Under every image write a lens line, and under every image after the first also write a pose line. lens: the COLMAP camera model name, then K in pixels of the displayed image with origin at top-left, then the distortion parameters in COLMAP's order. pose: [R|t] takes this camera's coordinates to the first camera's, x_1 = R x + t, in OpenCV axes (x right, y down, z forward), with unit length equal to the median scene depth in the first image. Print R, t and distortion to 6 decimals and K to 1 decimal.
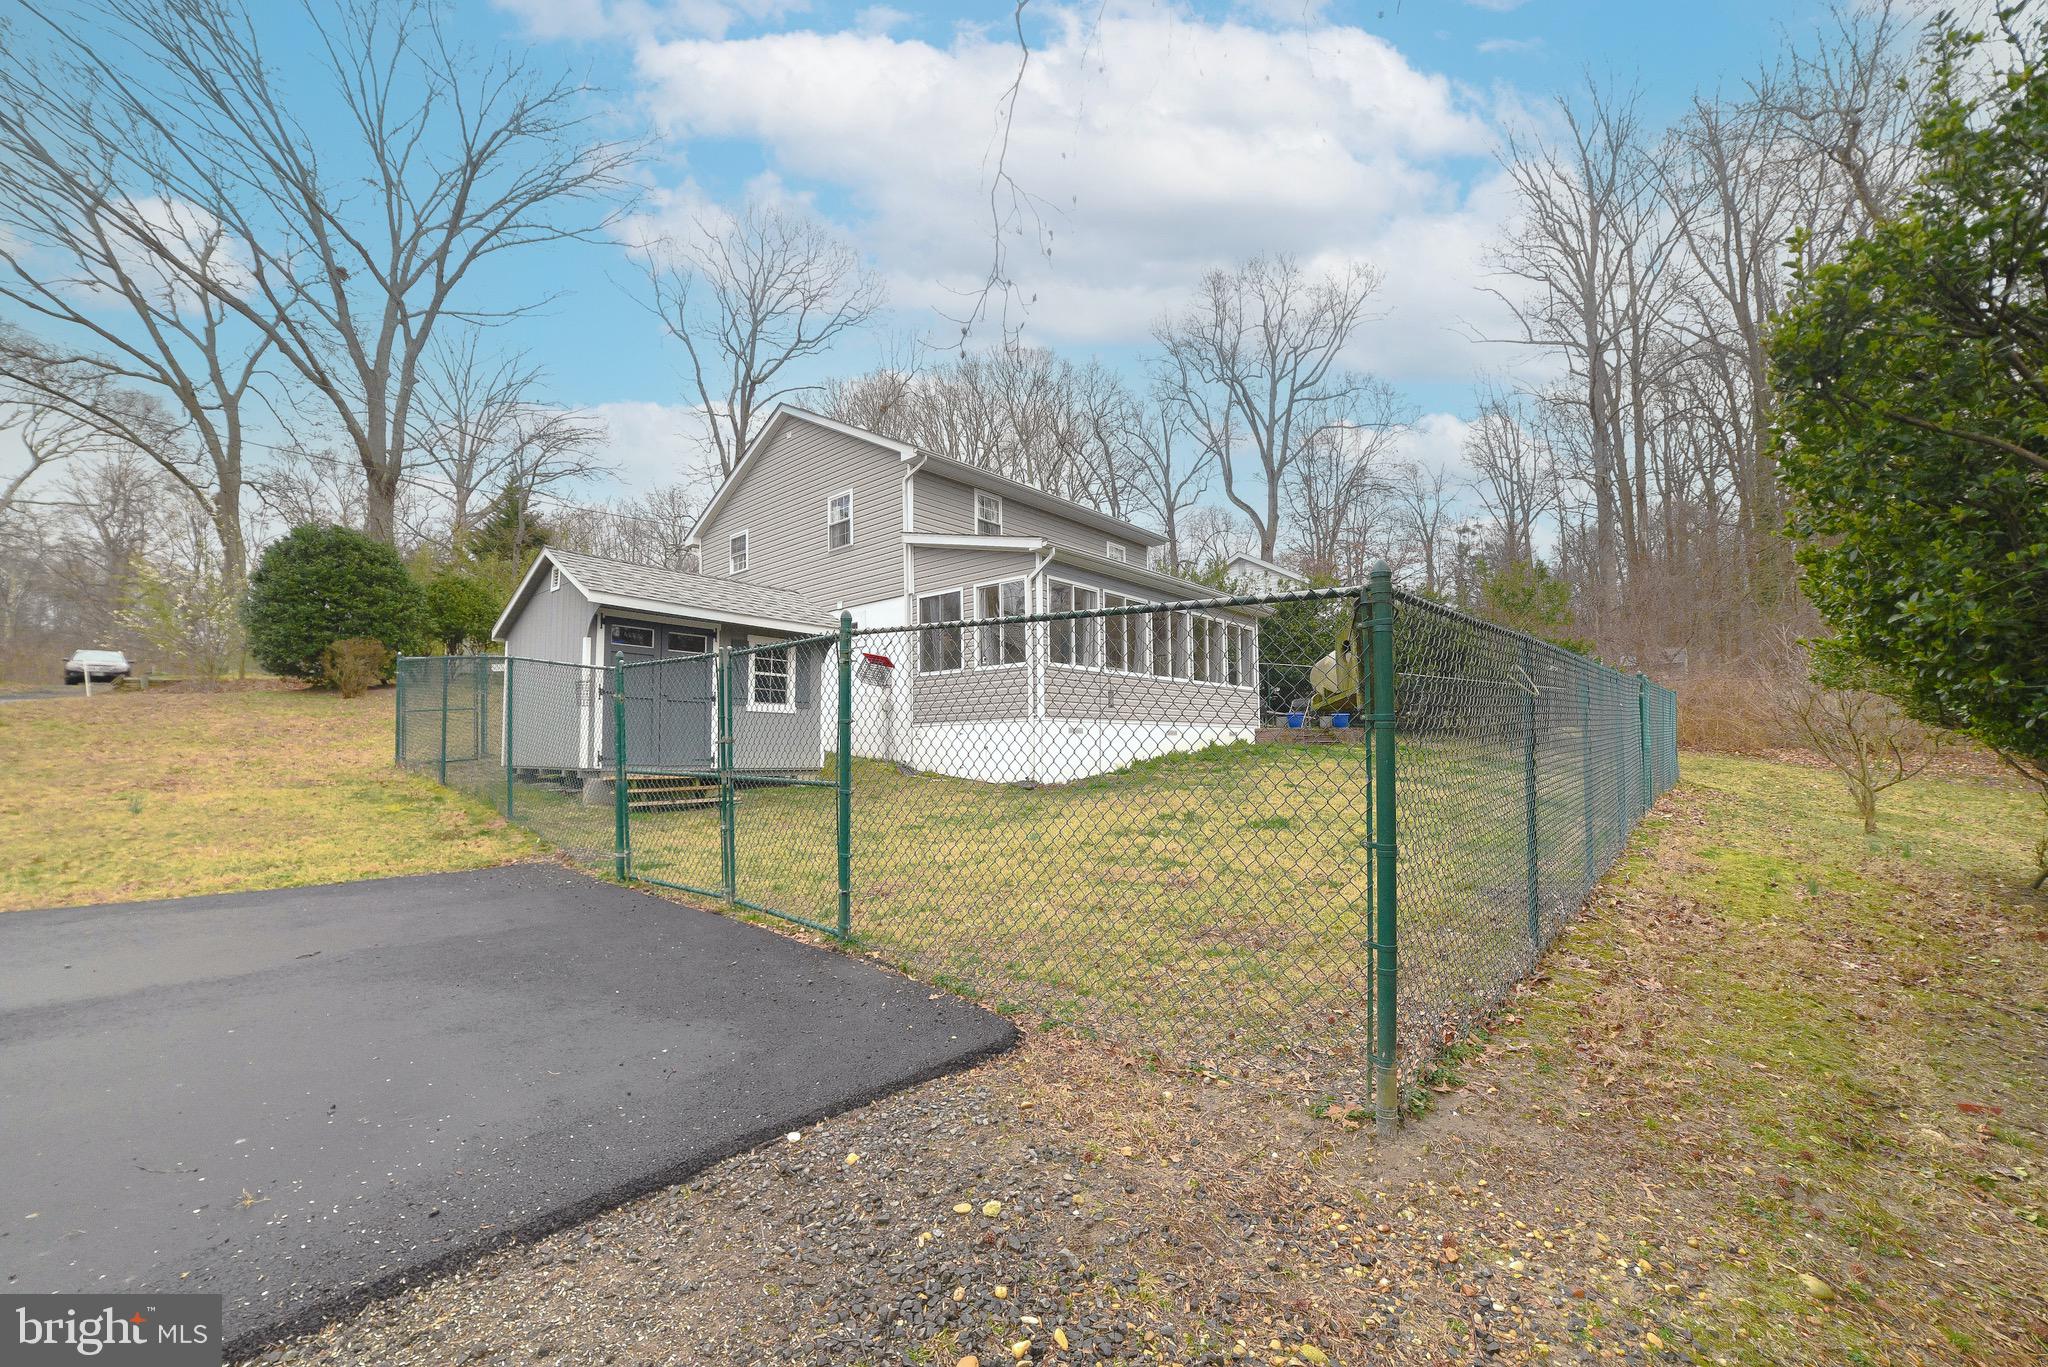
lens RADIAL K [[802.7, 0, 1015.6], [0, 802.7, 730.6], [0, 0, 1]] dist [-0.087235, 0.034828]
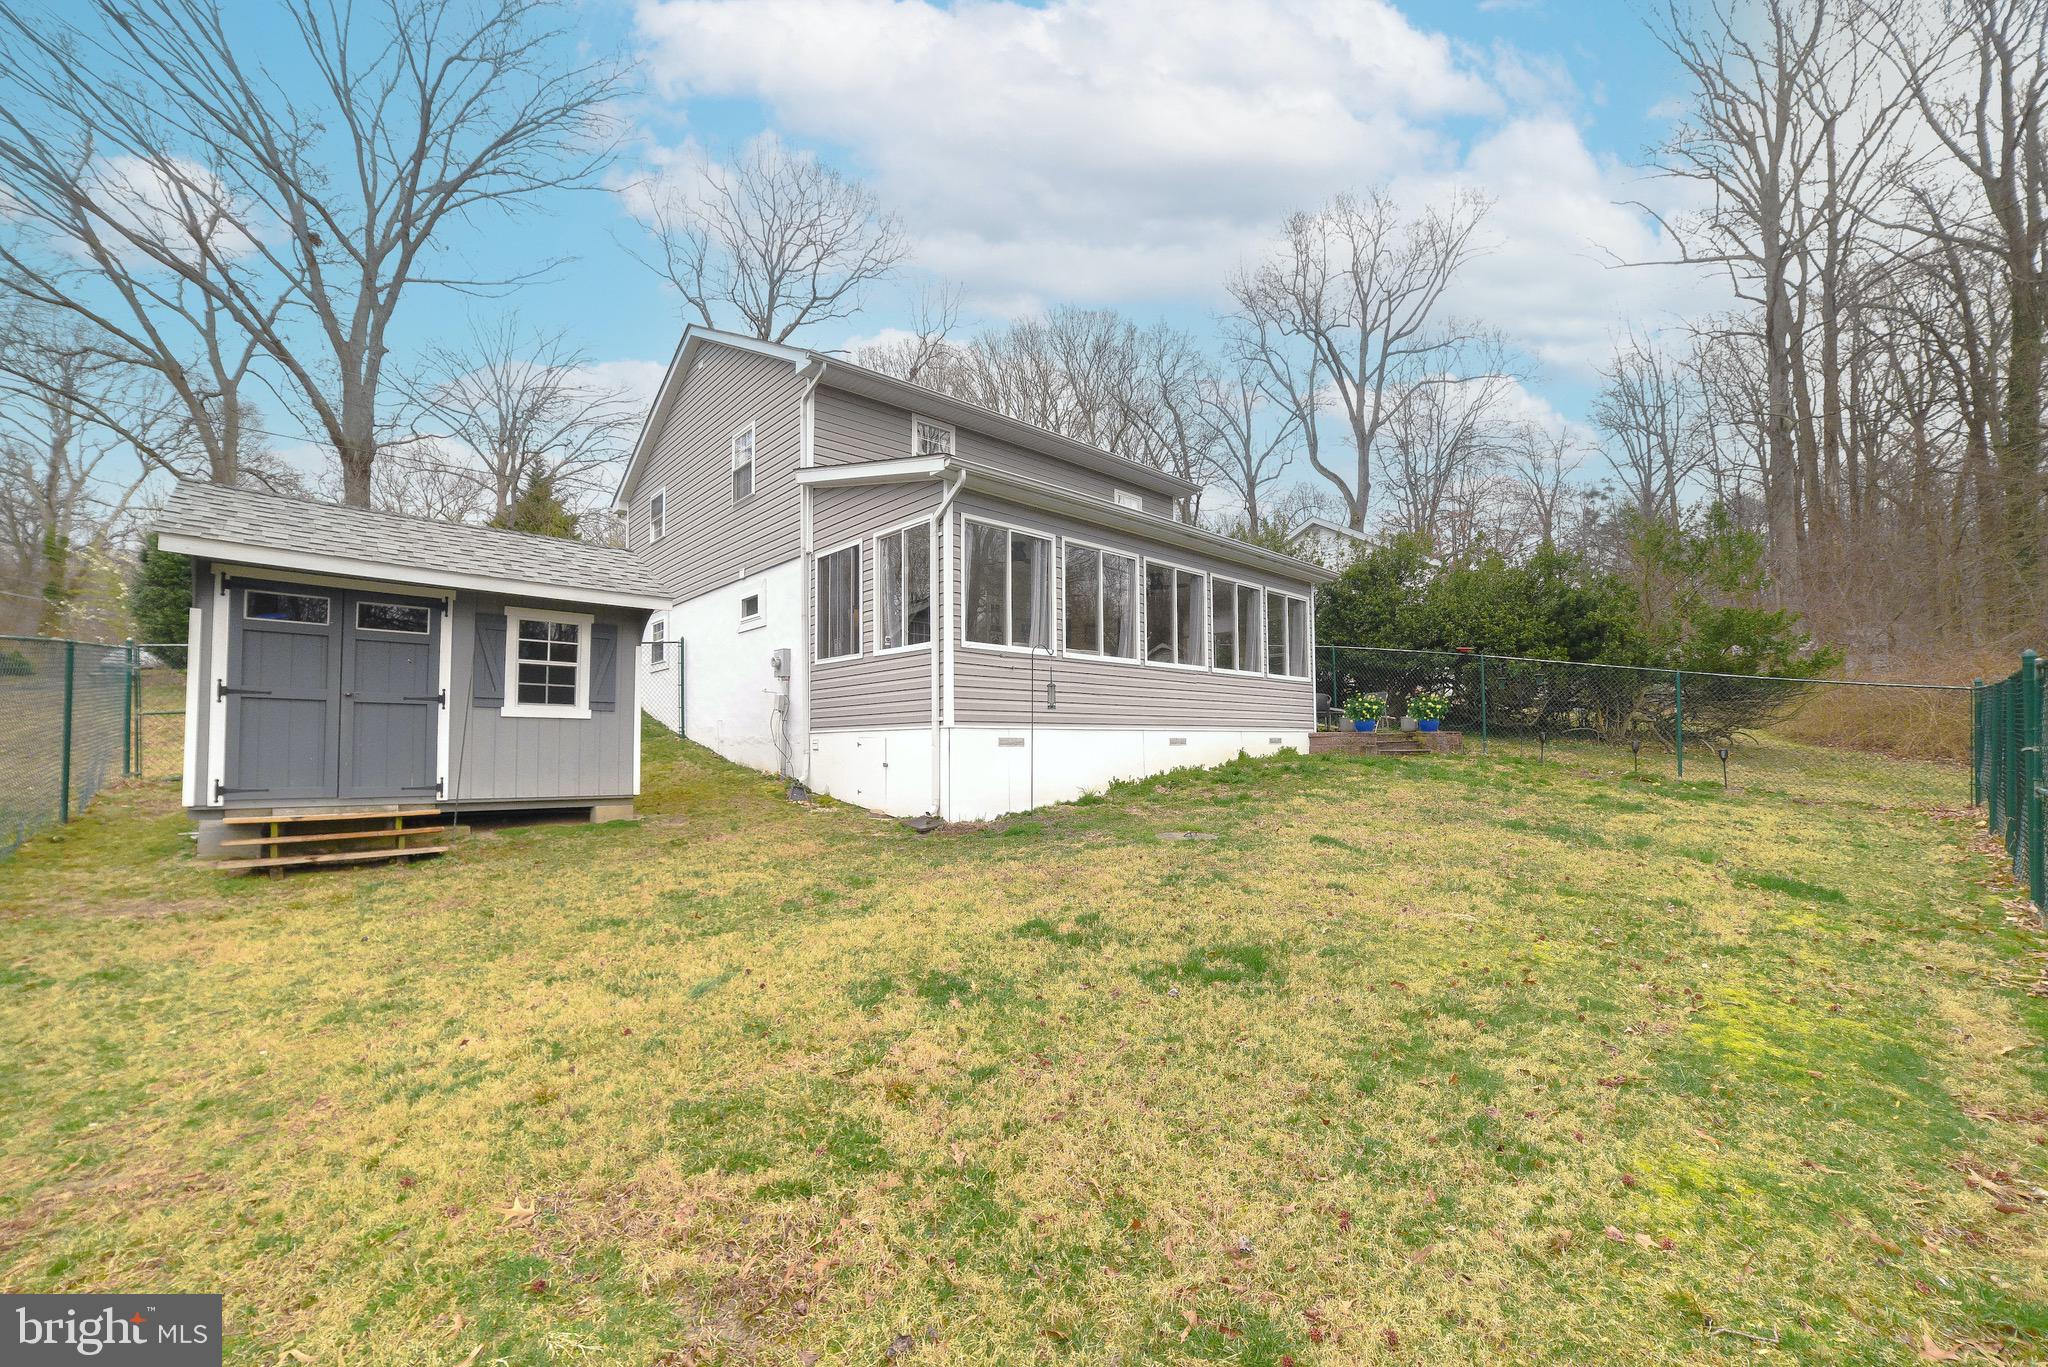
lens RADIAL K [[802.7, 0, 1015.6], [0, 802.7, 730.6], [0, 0, 1]] dist [-0.087235, 0.034828]
pose [[0.993626, 0.002799, -0.112695, 0.056314], [-0.001563, 0.999938, 0.011052, -0.006284], [0.112719, -0.010805, 0.993568, 0.116955]]
